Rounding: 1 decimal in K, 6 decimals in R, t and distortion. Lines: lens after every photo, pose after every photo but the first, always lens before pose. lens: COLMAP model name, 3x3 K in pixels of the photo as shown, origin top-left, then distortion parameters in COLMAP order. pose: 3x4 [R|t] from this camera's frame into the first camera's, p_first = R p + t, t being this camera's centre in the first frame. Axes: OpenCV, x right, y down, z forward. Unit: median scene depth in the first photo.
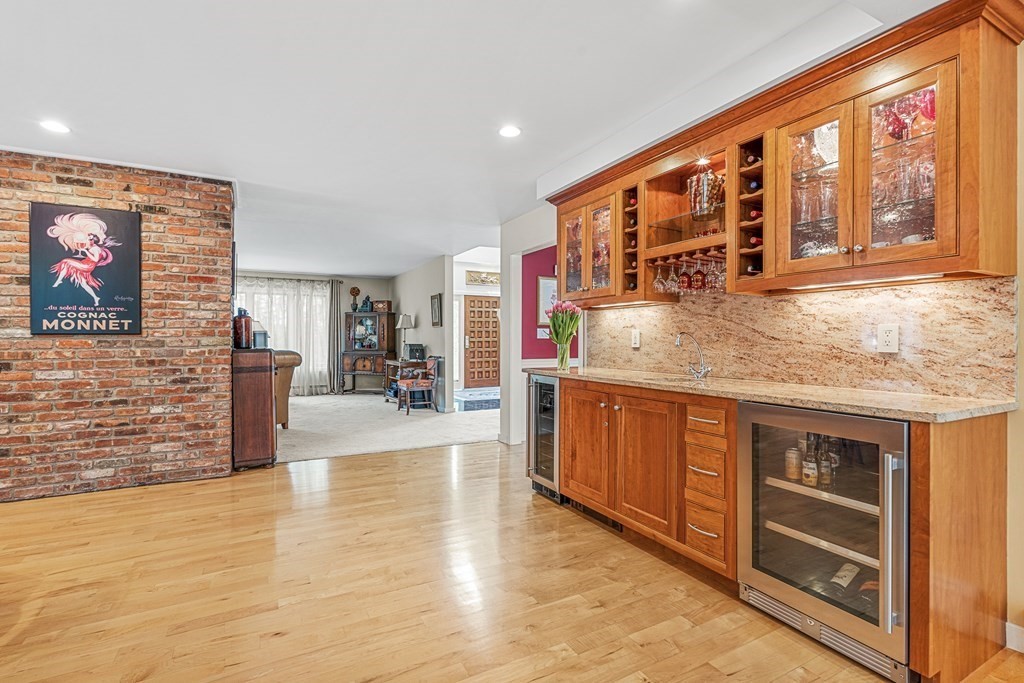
lens RADIAL K [[478.9, 0, 511.2], [0, 478.9, 342.2], [0, 0, 1]] dist [-0.000671, -0.000052]
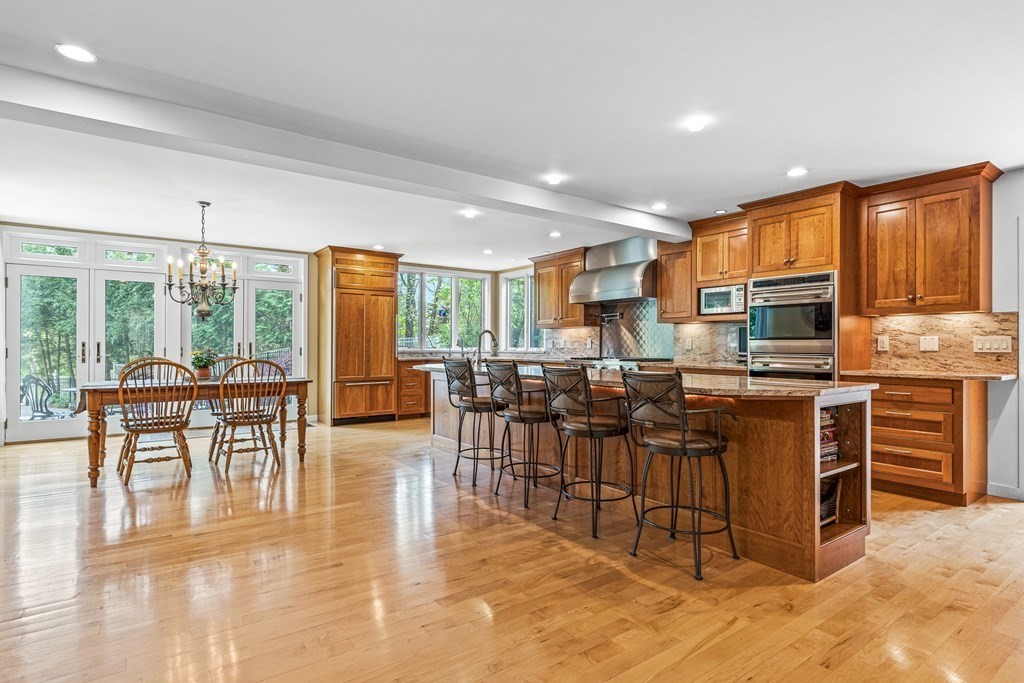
lens RADIAL K [[521.4, 0, 511.8], [0, 521.4, 343.0], [0, 0, 1]] dist [-0.000791, -0.000132]
pose [[-0.991994, -0.002912, -0.126254, -0.299502], [-0.002808, 0.999996, -0.001005, -0.002828], [0.126256, -0.000643, -0.991997, 1.263613]]
